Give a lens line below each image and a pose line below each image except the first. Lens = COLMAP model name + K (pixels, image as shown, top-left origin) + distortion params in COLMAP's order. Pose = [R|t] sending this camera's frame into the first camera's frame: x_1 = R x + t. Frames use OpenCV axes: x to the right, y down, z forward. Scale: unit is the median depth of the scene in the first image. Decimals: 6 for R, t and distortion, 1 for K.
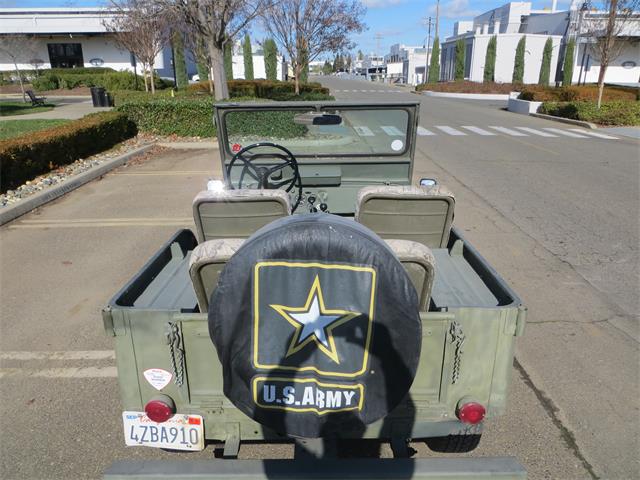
lens RADIAL K [[482.7, 0, 320.2], [0, 482.7, 241.9], [0, 0, 1]] dist [-0.009112, -0.002435]
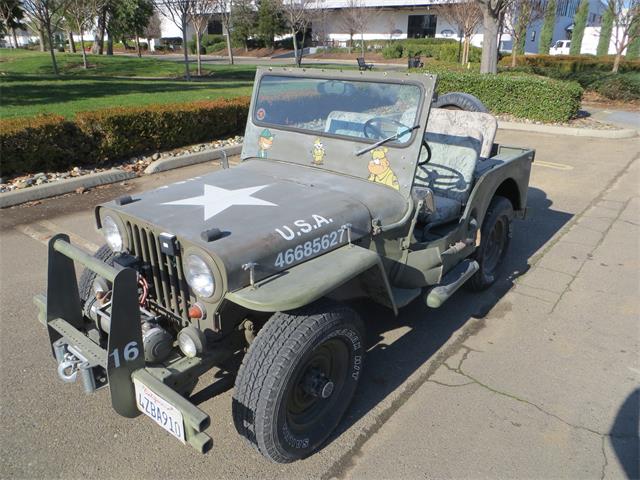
lens RADIAL K [[486.7, 0, 323.7], [0, 486.7, 239.5], [0, 0, 1]] dist [-0.011881, -0.000670]
pose [[0.773447, 0.242153, -0.585783, 0.227672], [-0.215680, 0.969547, 0.116019, -0.030046], [0.596039, 0.036607, 0.802121, 0.091165]]
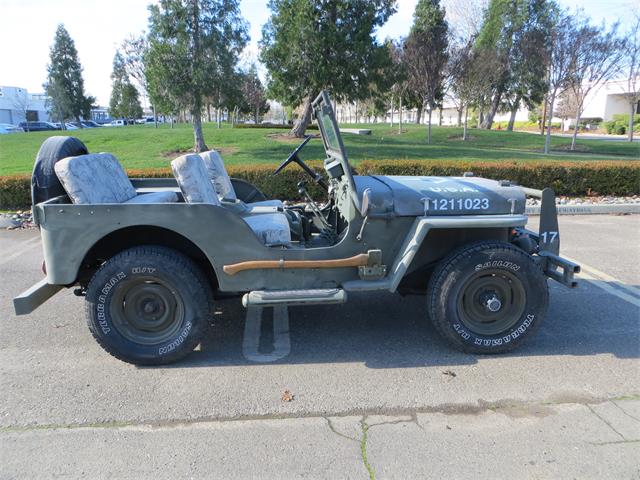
lens RADIAL K [[485.4, 0, 316.9], [0, 485.4, 238.7], [0, 0, 1]] dist [-0.013014, 0.000965]
pose [[0.067504, 0.224237, -0.972194, 0.349442], [-0.322795, 0.926918, 0.191381, -0.062859], [0.944059, 0.300900, 0.134953, 0.286716]]
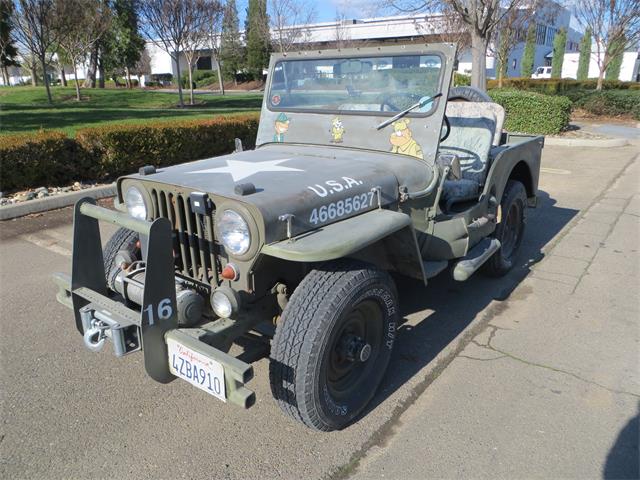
lens RADIAL K [[486.1, 0, 322.0], [0, 486.1, 238.4], [0, 0, 1]] dist [-0.009718, -0.006796]
pose [[0.788465, 0.182378, -0.587420, 0.217085], [-0.190474, 0.980481, 0.048748, 0.004633], [0.584844, 0.073452, 0.807813, 0.085776]]
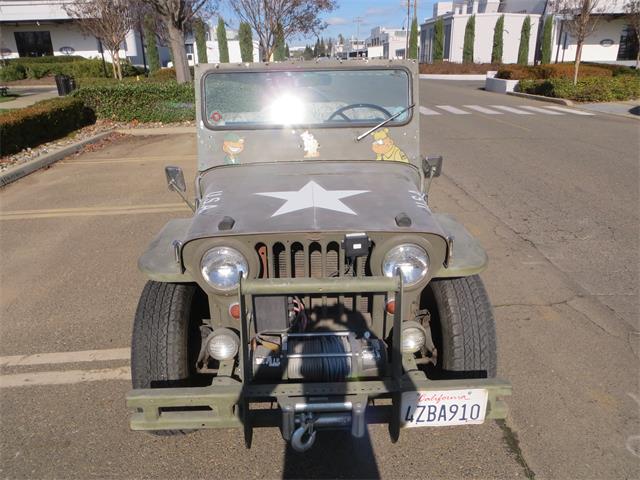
lens RADIAL K [[482.9, 0, 321.9], [0, 482.9, 241.6], [0, 0, 1]] dist [-0.012139, -0.000179]
pose [[0.999091, -0.031485, 0.028753, 0.039614], [0.030724, 0.999175, 0.026560, 0.003247], [-0.029565, -0.025652, 0.999234, 0.036066]]
